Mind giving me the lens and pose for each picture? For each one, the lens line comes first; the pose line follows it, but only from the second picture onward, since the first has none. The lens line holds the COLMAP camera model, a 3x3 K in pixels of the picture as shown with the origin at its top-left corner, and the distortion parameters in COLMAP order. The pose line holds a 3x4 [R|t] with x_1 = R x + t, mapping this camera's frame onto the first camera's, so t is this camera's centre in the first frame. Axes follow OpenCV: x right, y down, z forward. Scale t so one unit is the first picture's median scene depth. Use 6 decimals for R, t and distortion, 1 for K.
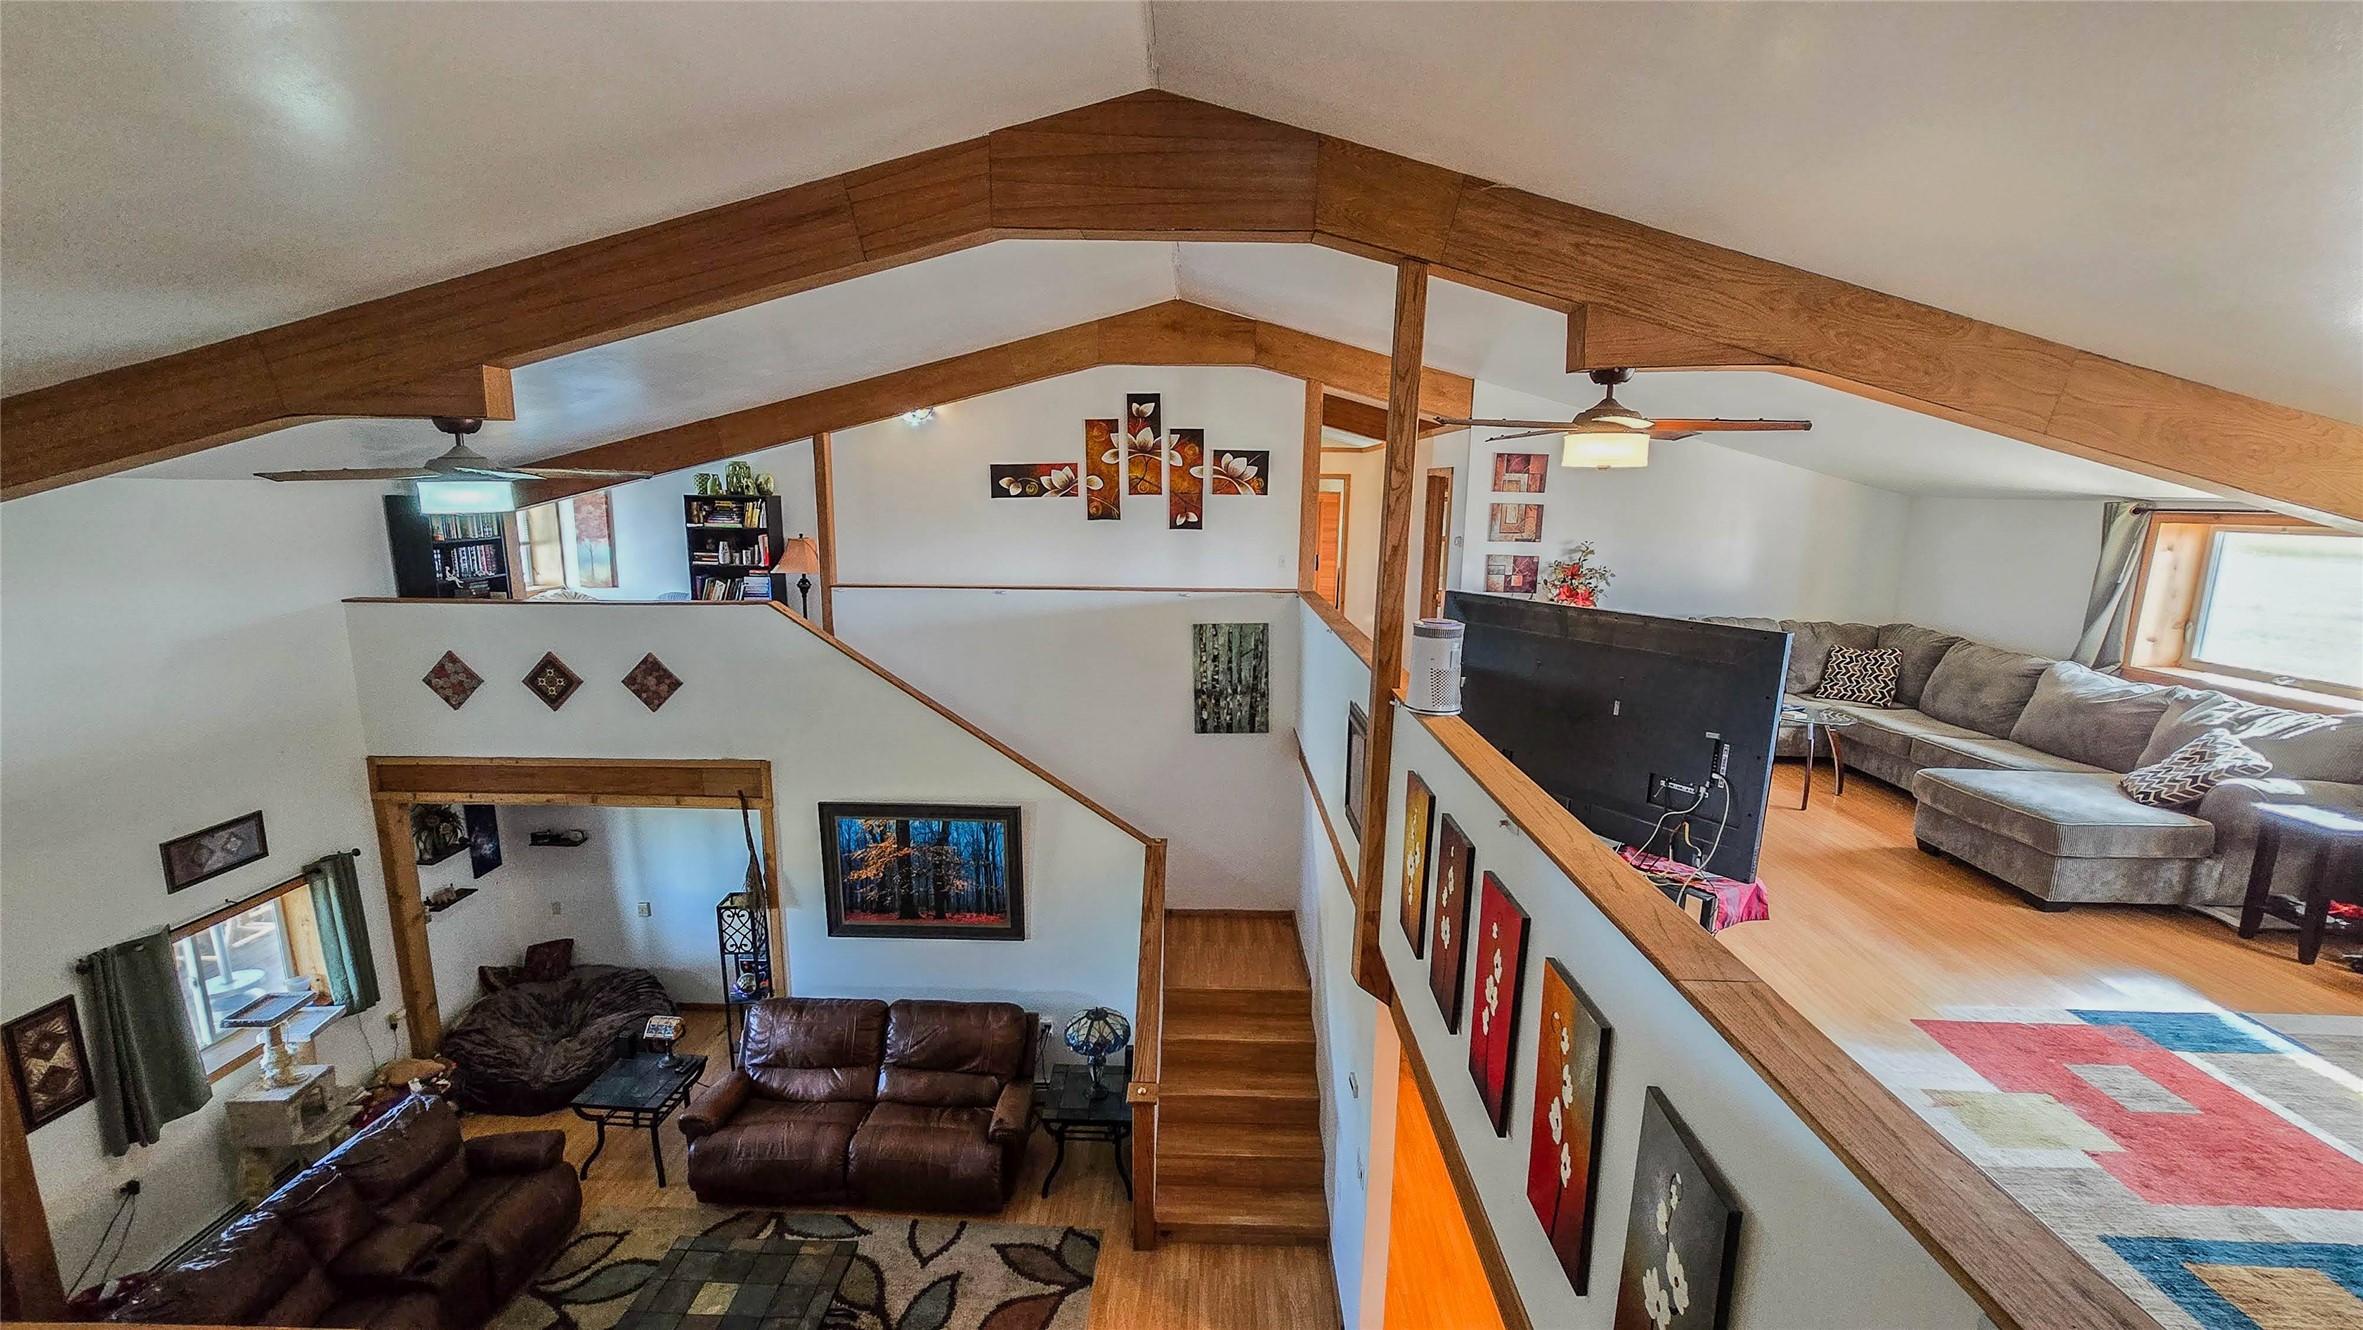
lens RADIAL K [[968.0, 0, 1182.0], [0, 968.0, 673.9], [0, 0, 1]] dist [-0.006769, 0.001759]
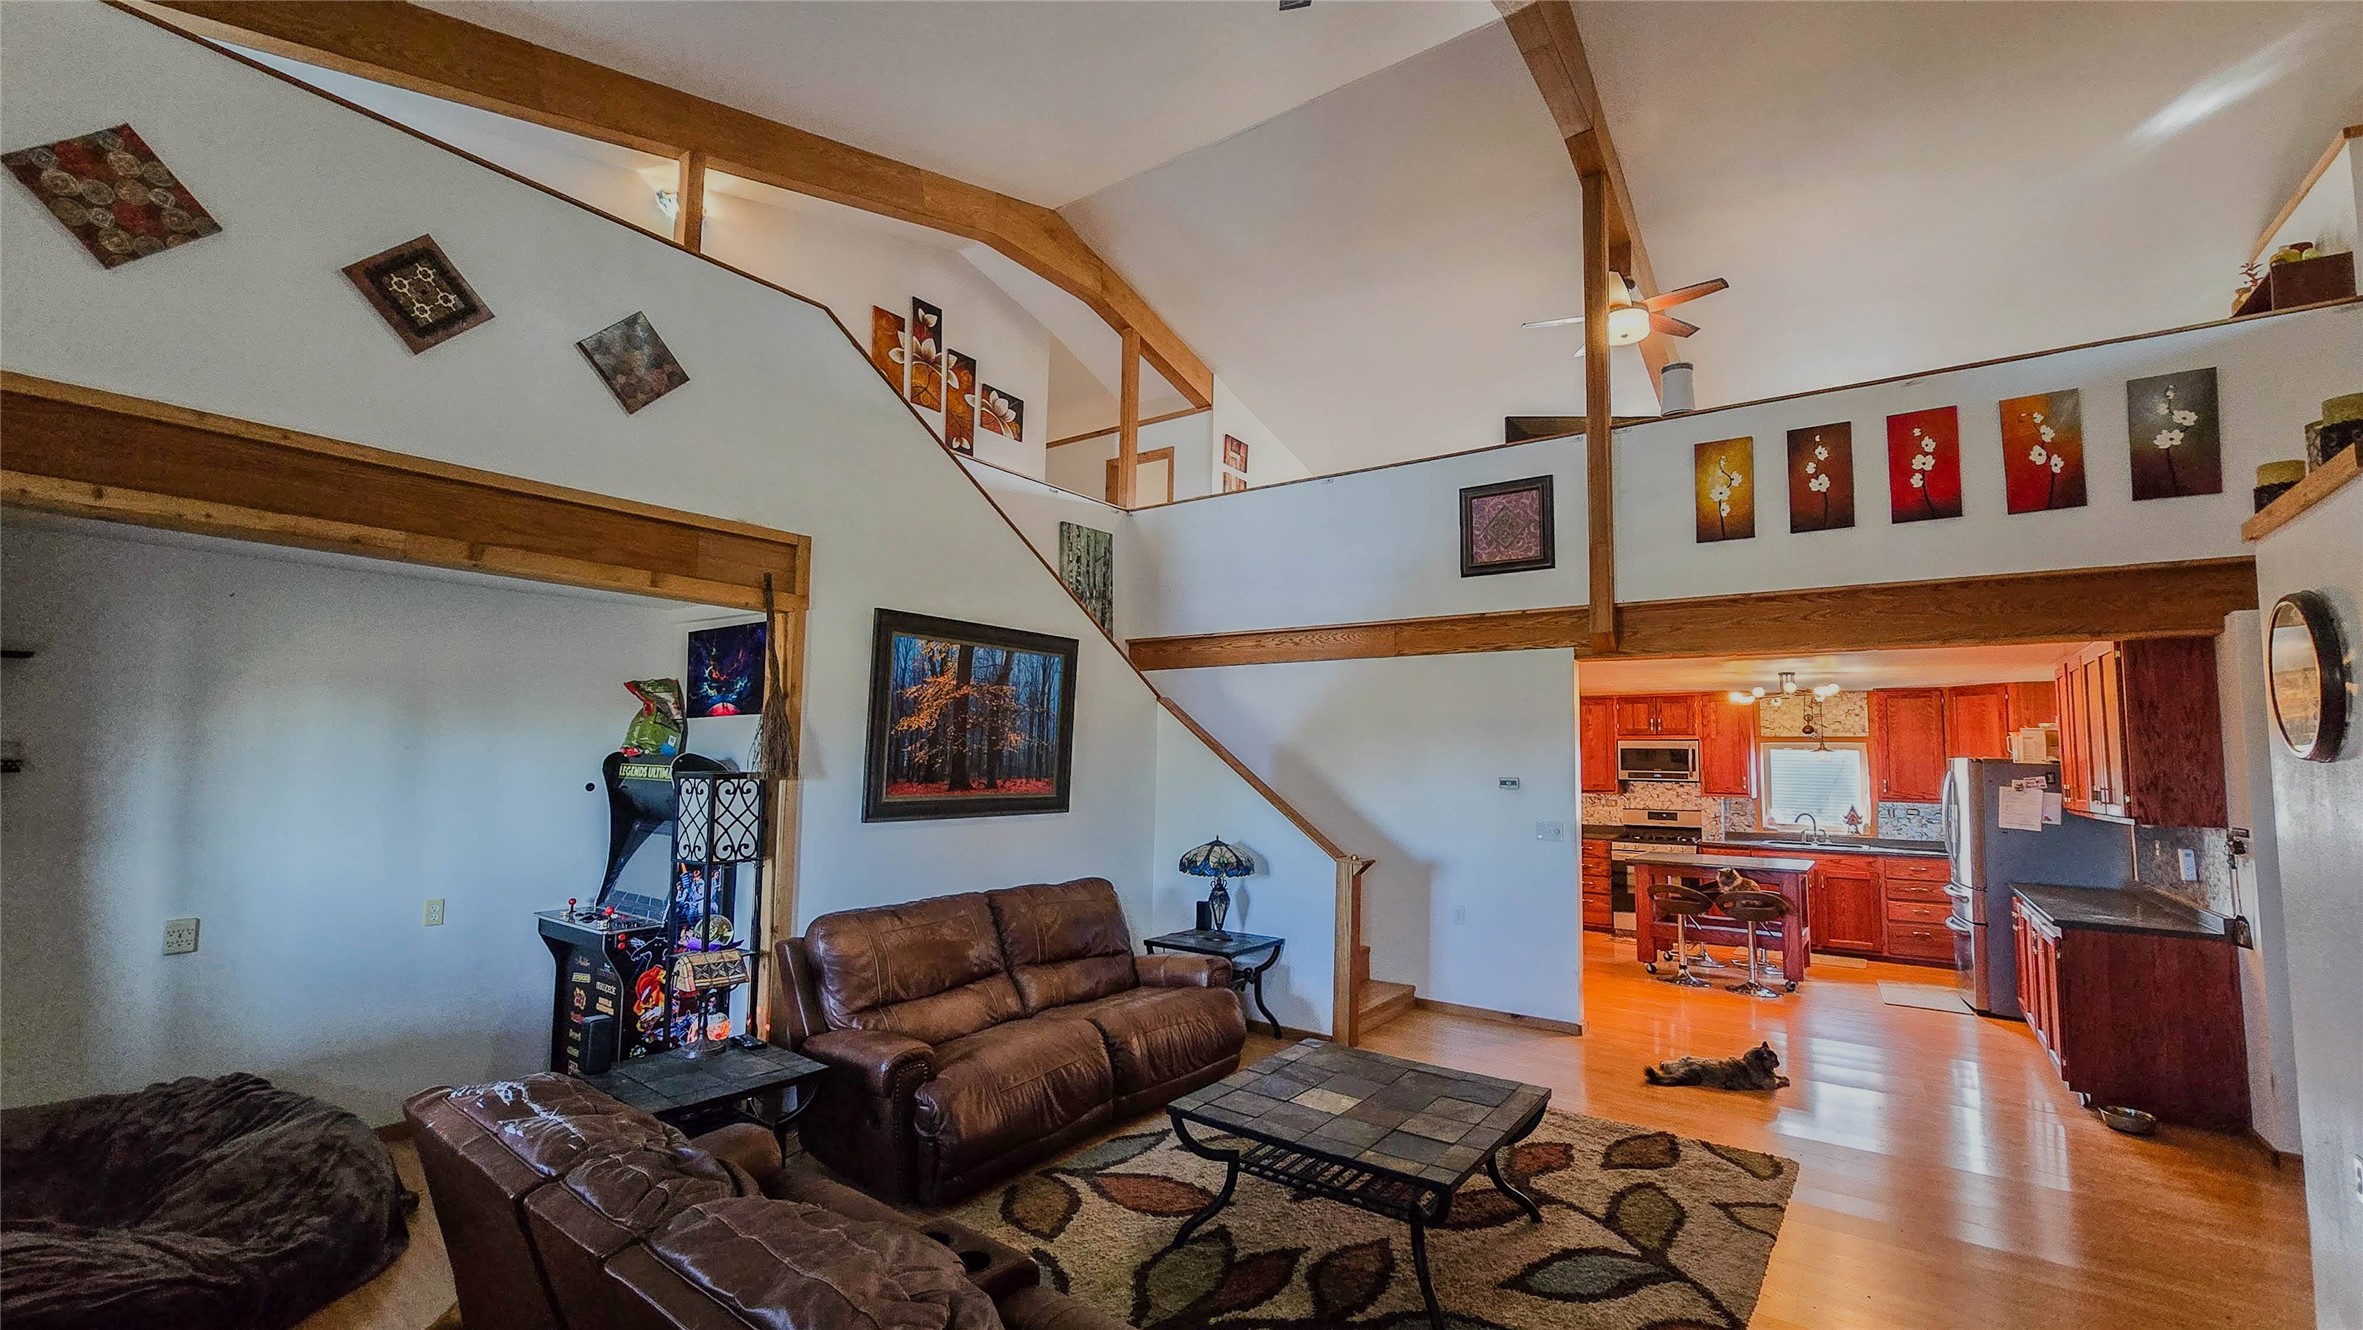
lens RADIAL K [[968.0, 0, 1179.3], [0, 968.0, 676.7], [0, 0, 1]] dist [-0.006769, 0.001759]
pose [[0.567721, 0.064895, 0.820659, -0.964356], [0.145115, 0.973388, -0.177361, 0.394856], [-0.810330, 0.219781, 0.543196, 0.553009]]
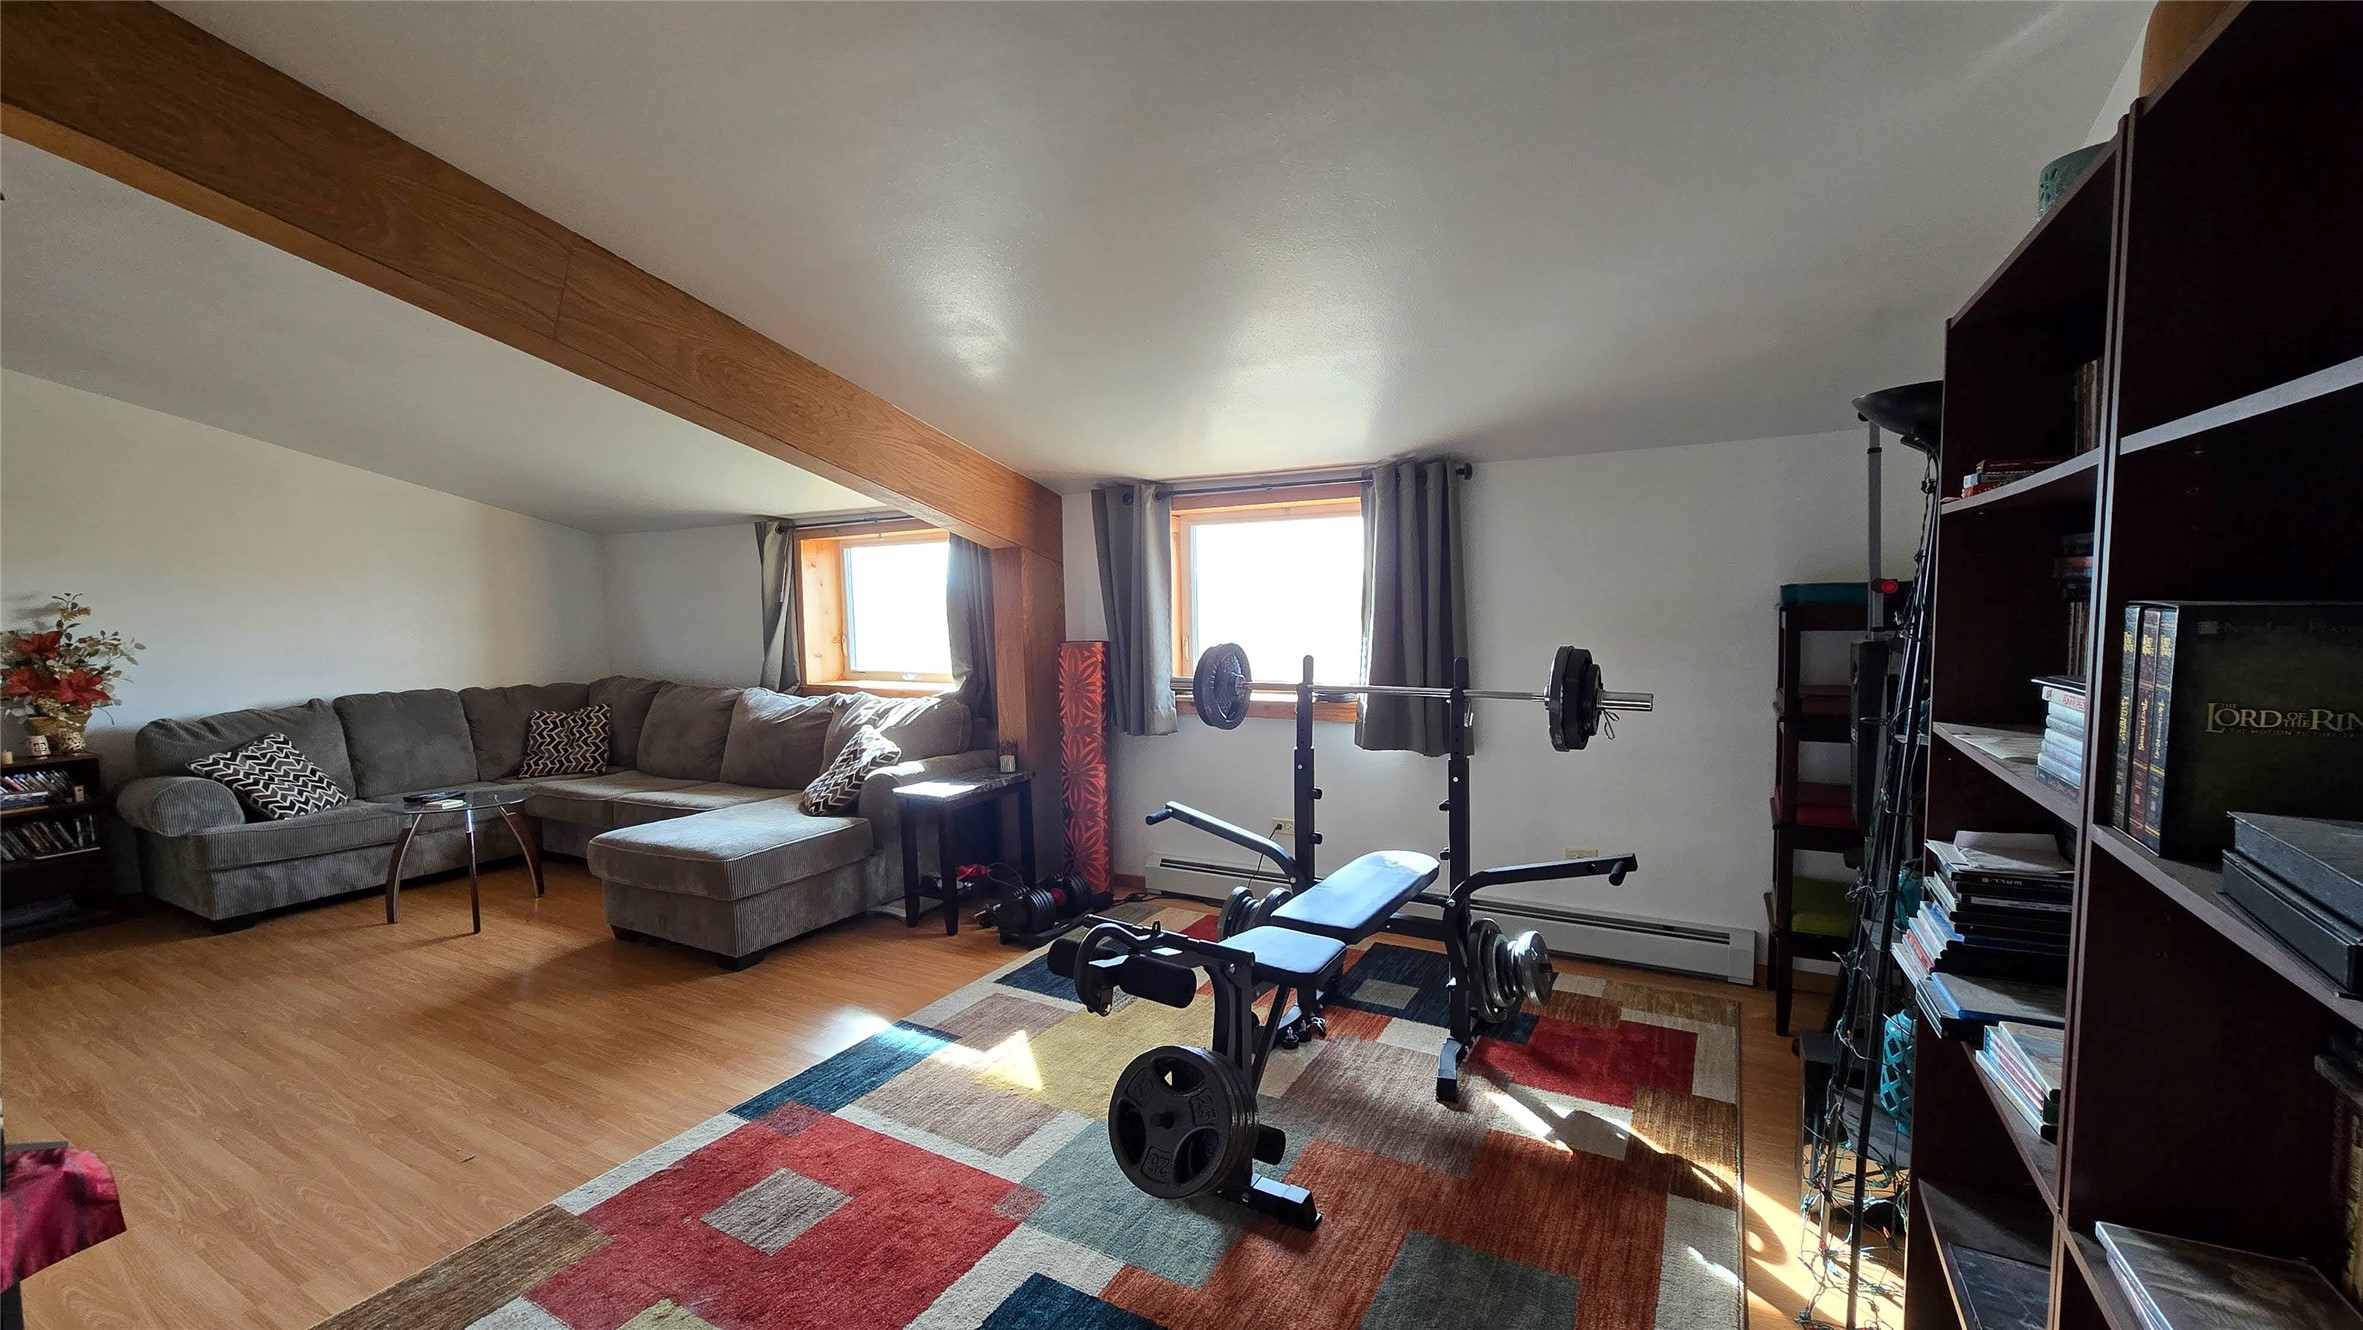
lens RADIAL K [[968.0, 0, 1167.3], [0, 968.0, 616.0], [0, 0, 1]] dist [-0.006769, 0.001759]
pose [[0.485622, -0.043266, 0.873098, 0.286026], [0.195601, 0.978829, -0.060289, 0.055313], [-0.852005, 0.200057, 0.483803, 0.176546]]
